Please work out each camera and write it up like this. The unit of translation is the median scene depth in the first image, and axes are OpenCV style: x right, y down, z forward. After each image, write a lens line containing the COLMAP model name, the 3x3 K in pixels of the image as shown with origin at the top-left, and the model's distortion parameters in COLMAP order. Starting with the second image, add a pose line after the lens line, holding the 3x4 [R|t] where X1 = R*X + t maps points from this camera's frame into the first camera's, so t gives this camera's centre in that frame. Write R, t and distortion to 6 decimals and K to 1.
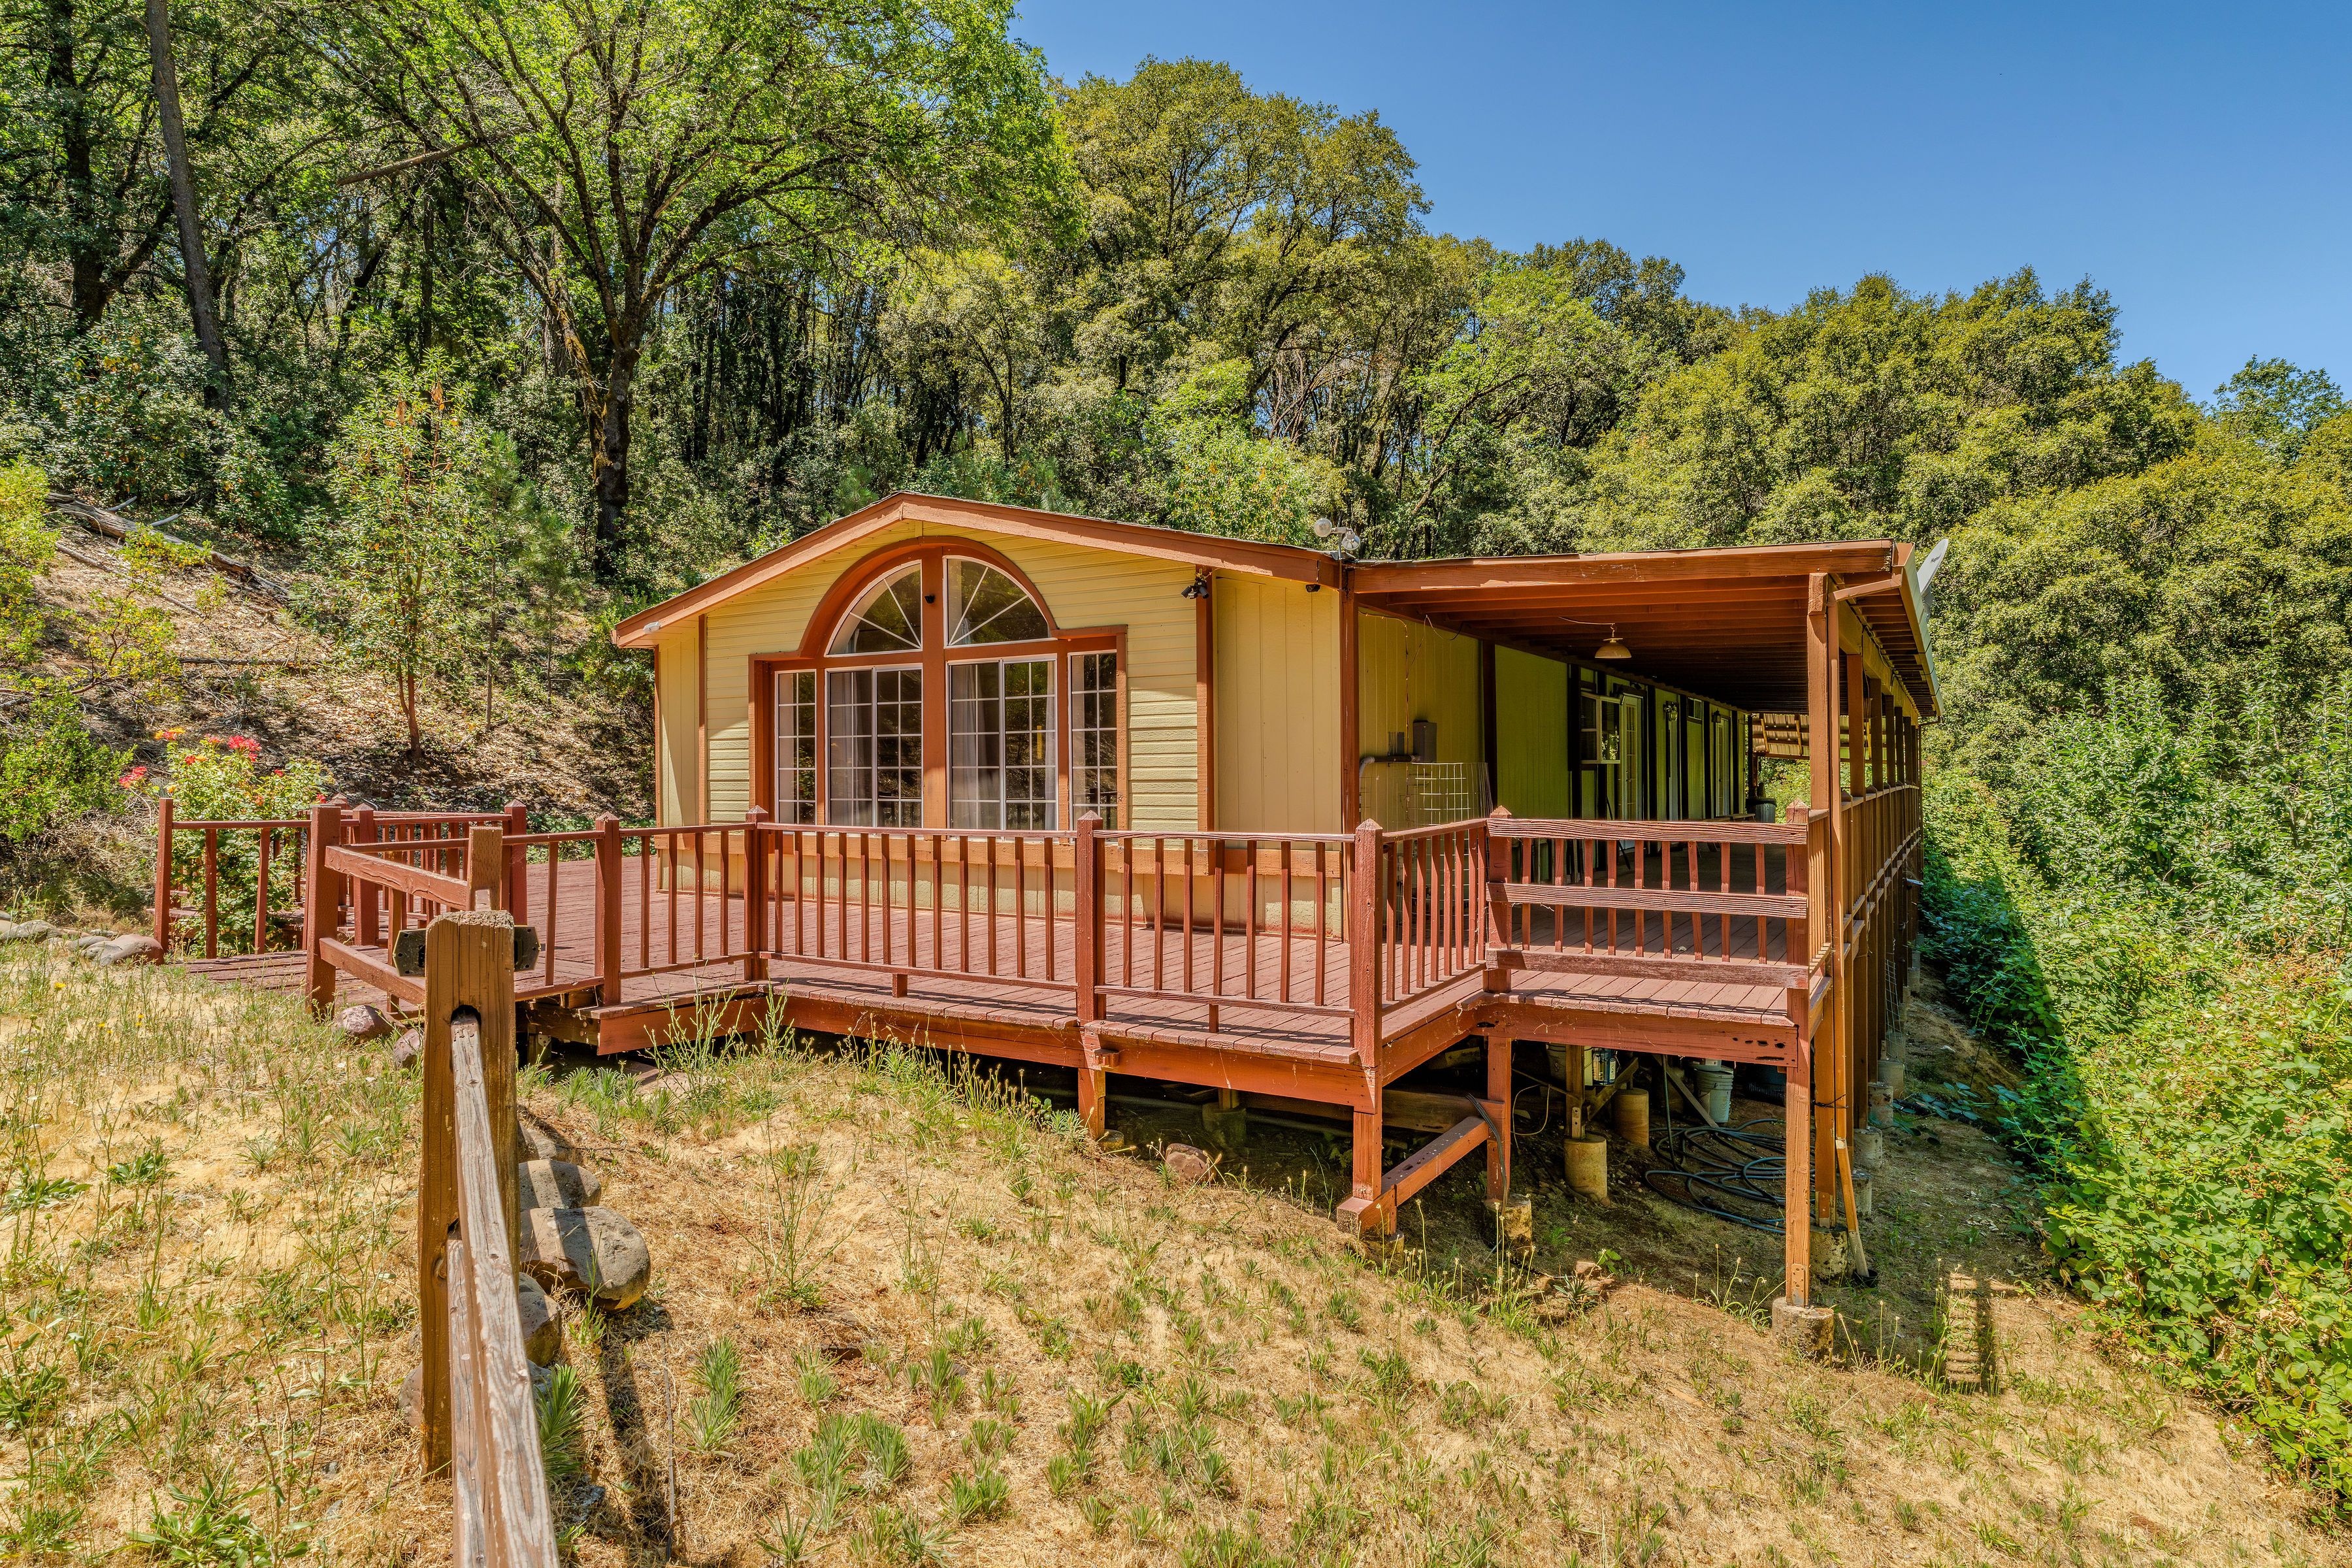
lens RADIAL K [[1266.1, 0, 1201.4], [0, 1266.1, 773.2], [0, 0, 1]] dist [0.001411, 0.001399]
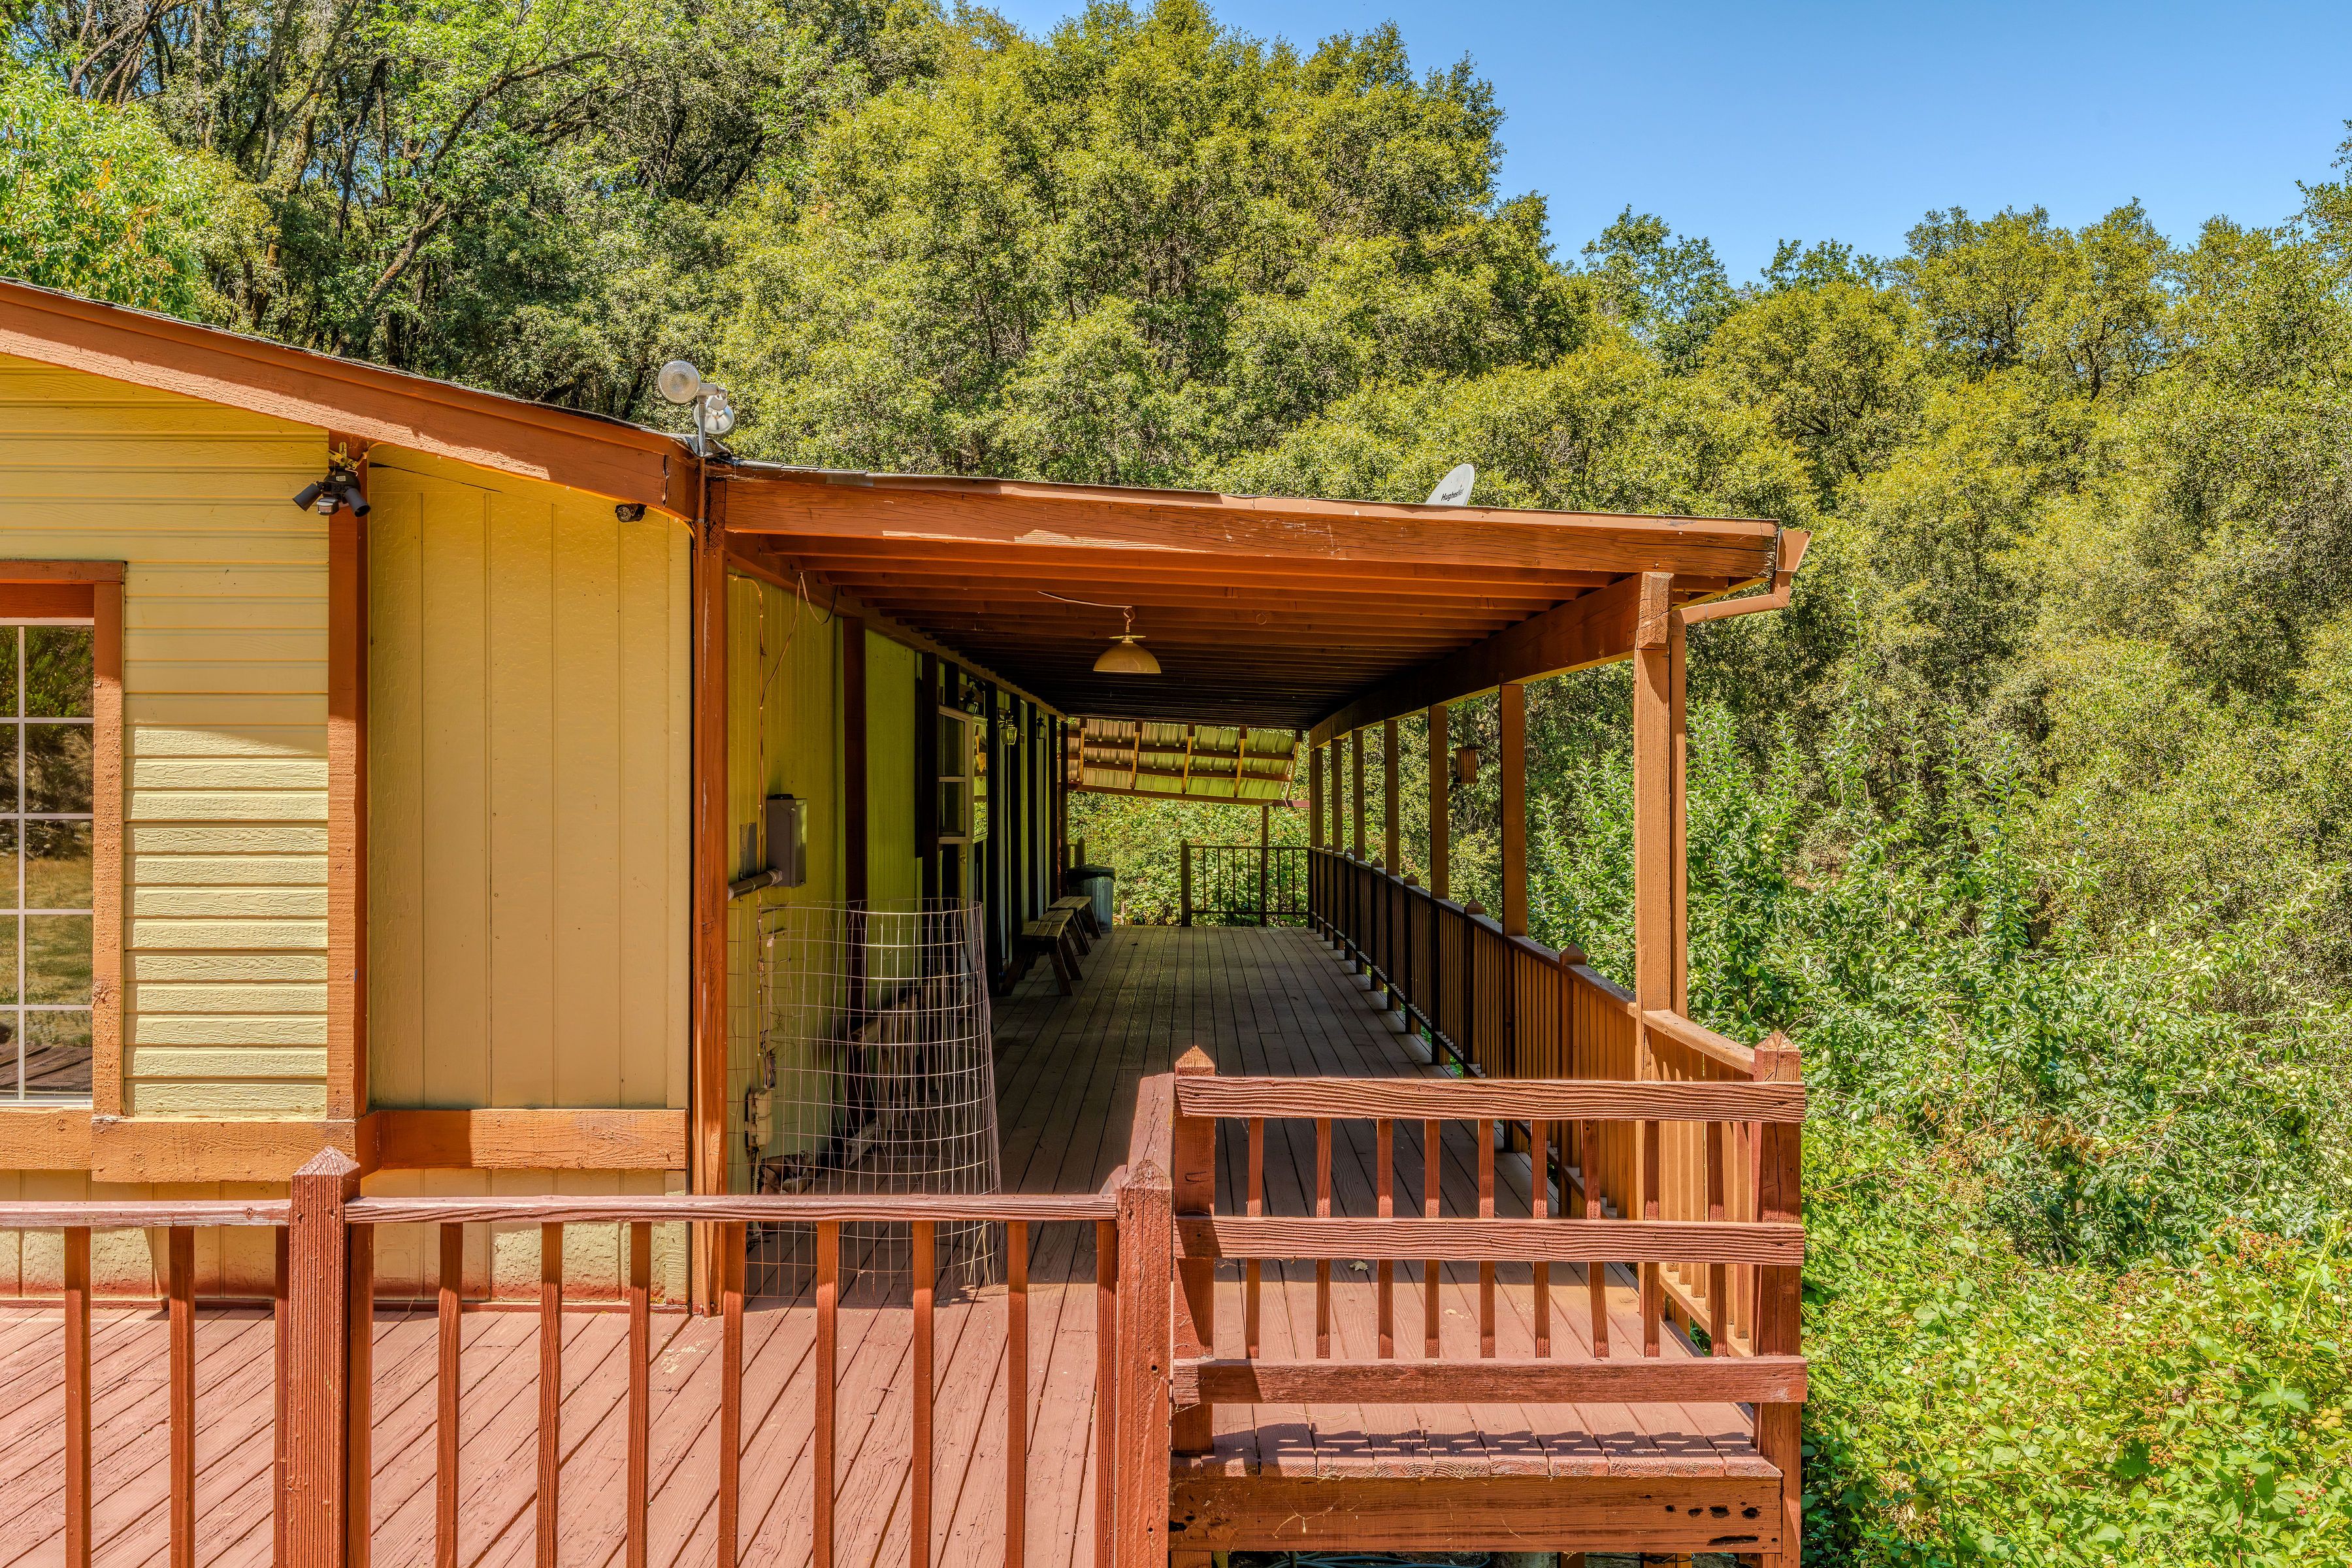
lens RADIAL K [[2285.1, 0, 1182.0], [0, 2285.1, 782.7], [0, 0, 1]] dist [0.008479, 0.003001]
pose [[0.859997, 0.008433, 0.510230, -0.051008], [-0.010407, 0.999945, 0.001014, -0.018707], [-0.510193, -0.006182, 0.860038, 0.074555]]
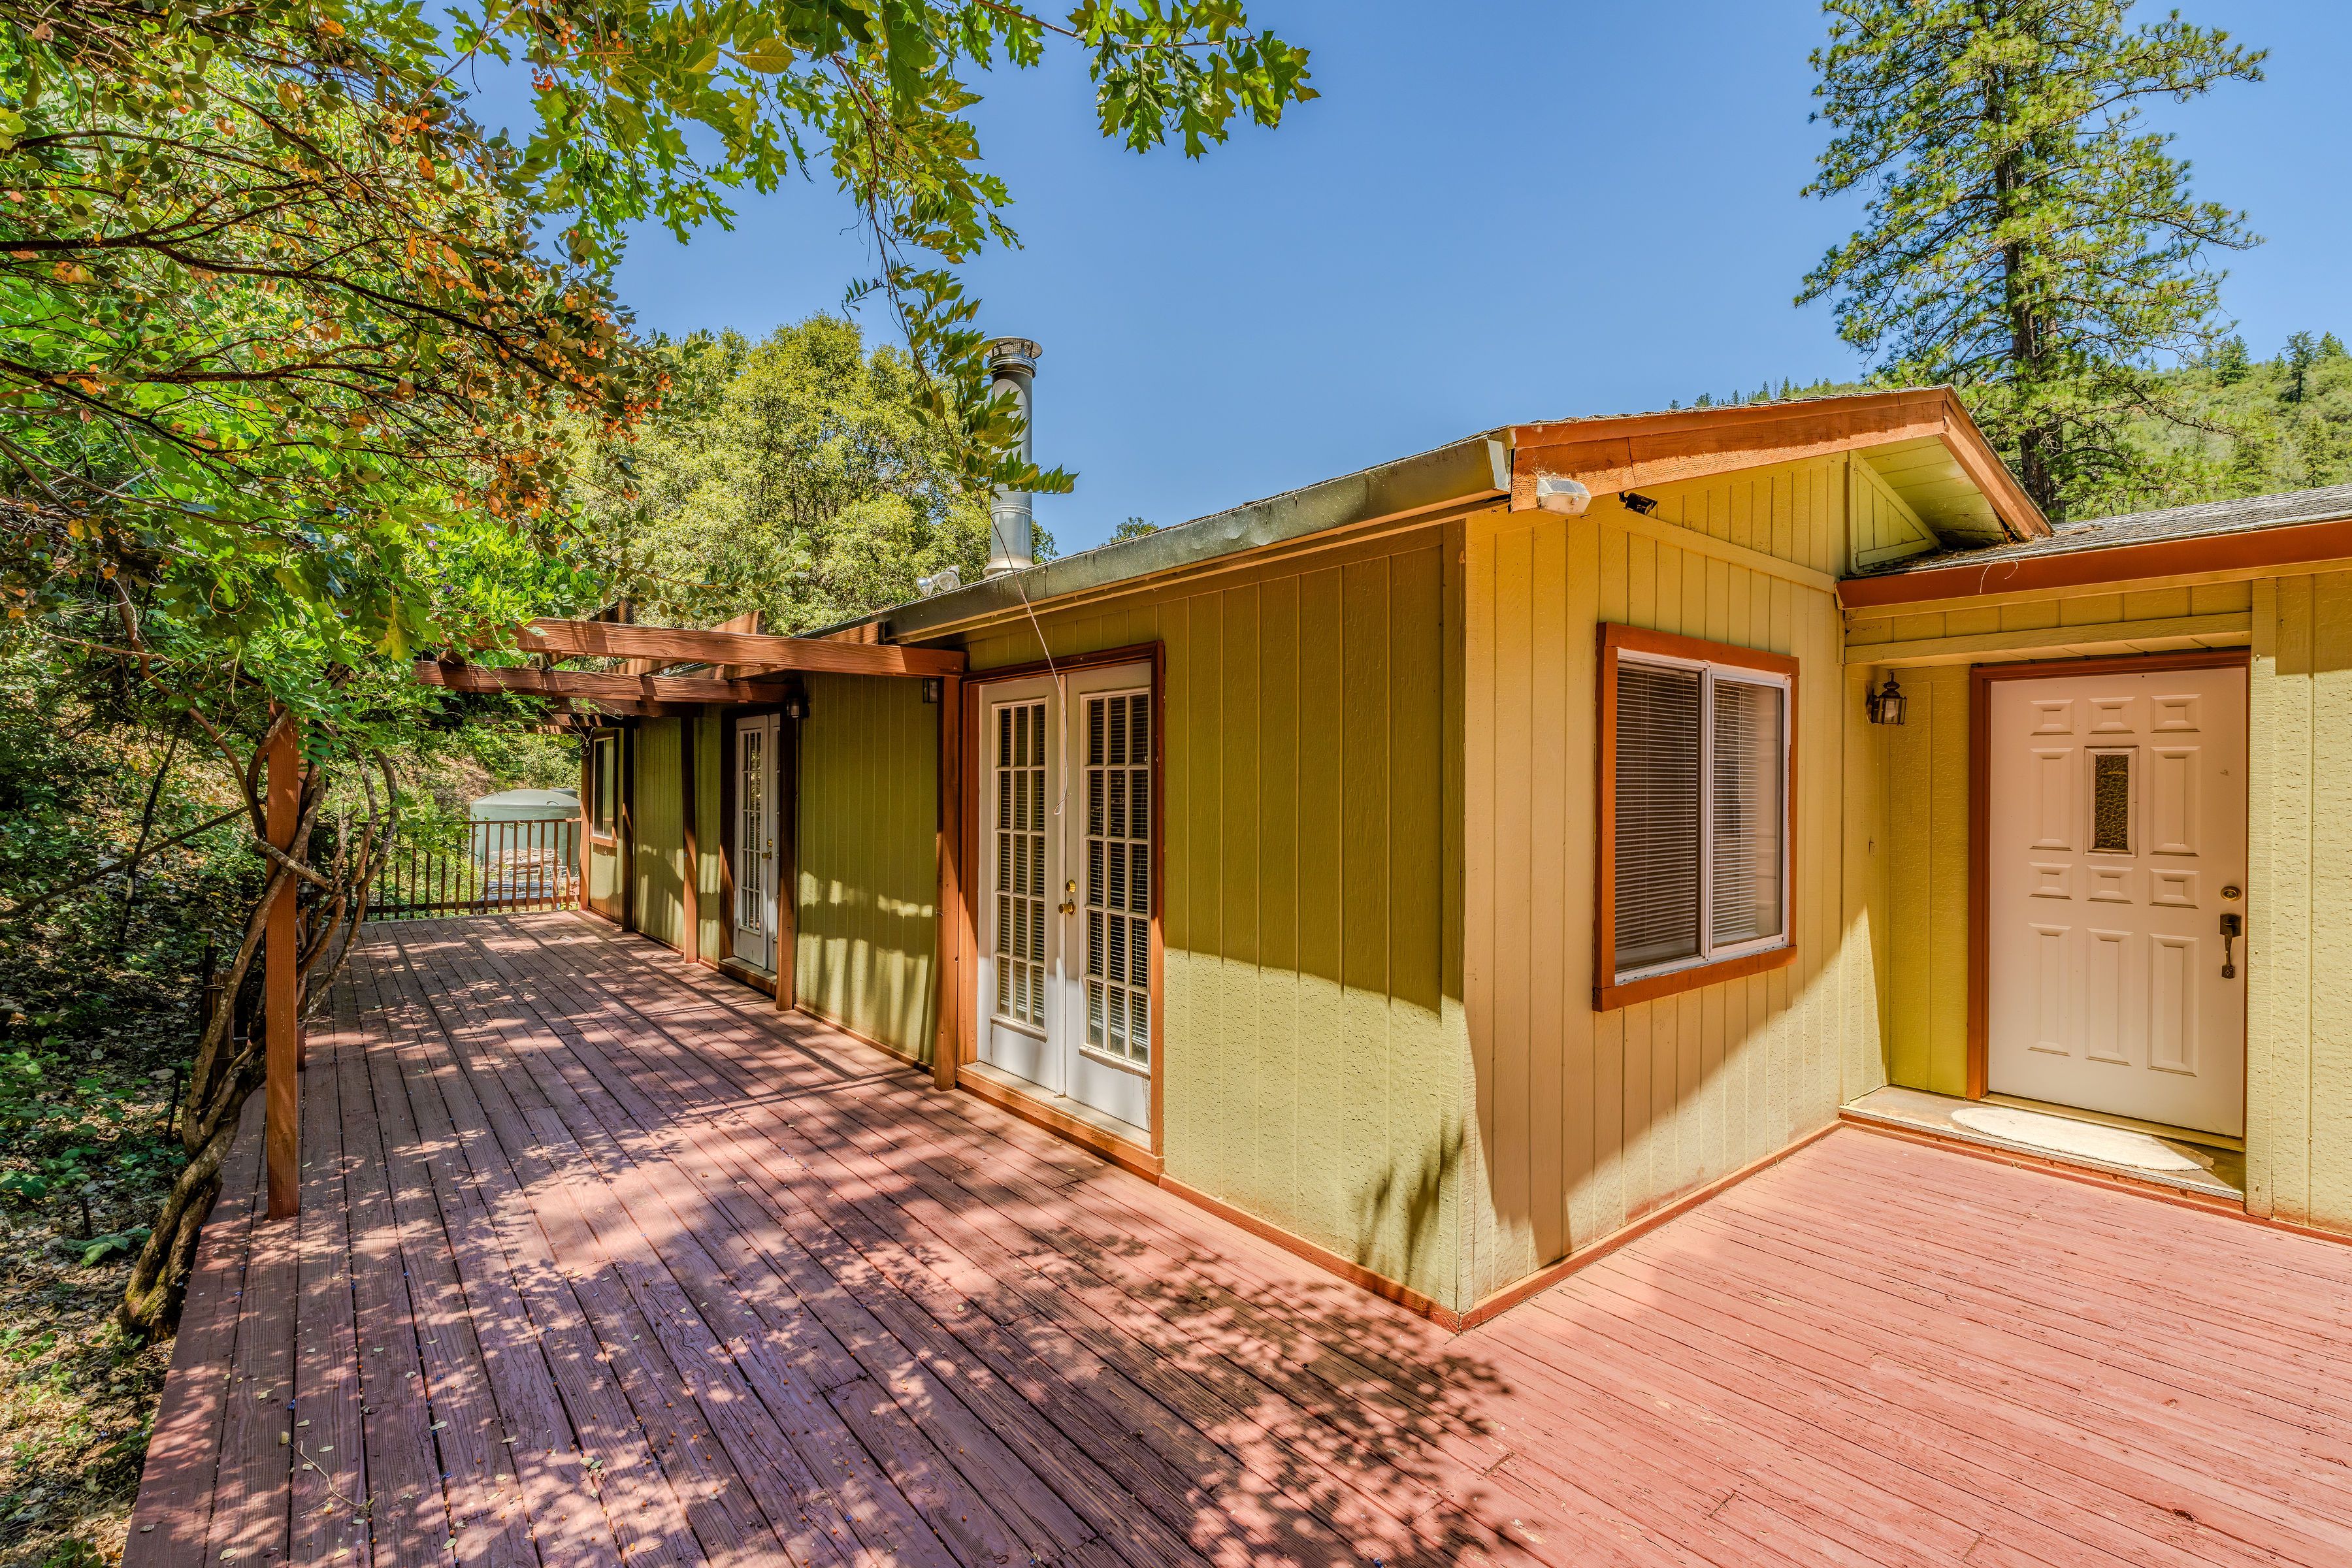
lens RADIAL K [[1041.9, 0, 1155.2], [0, 1041.9, 778.7], [0, 0, 1]] dist [-0.002168, 0.000227]
pose [[0.347375, 0.012003, 0.937649, -0.303273], [-0.011536, 0.999897, -0.008526, -0.015971], [-0.937655, -0.007855, 0.347478, 0.747086]]
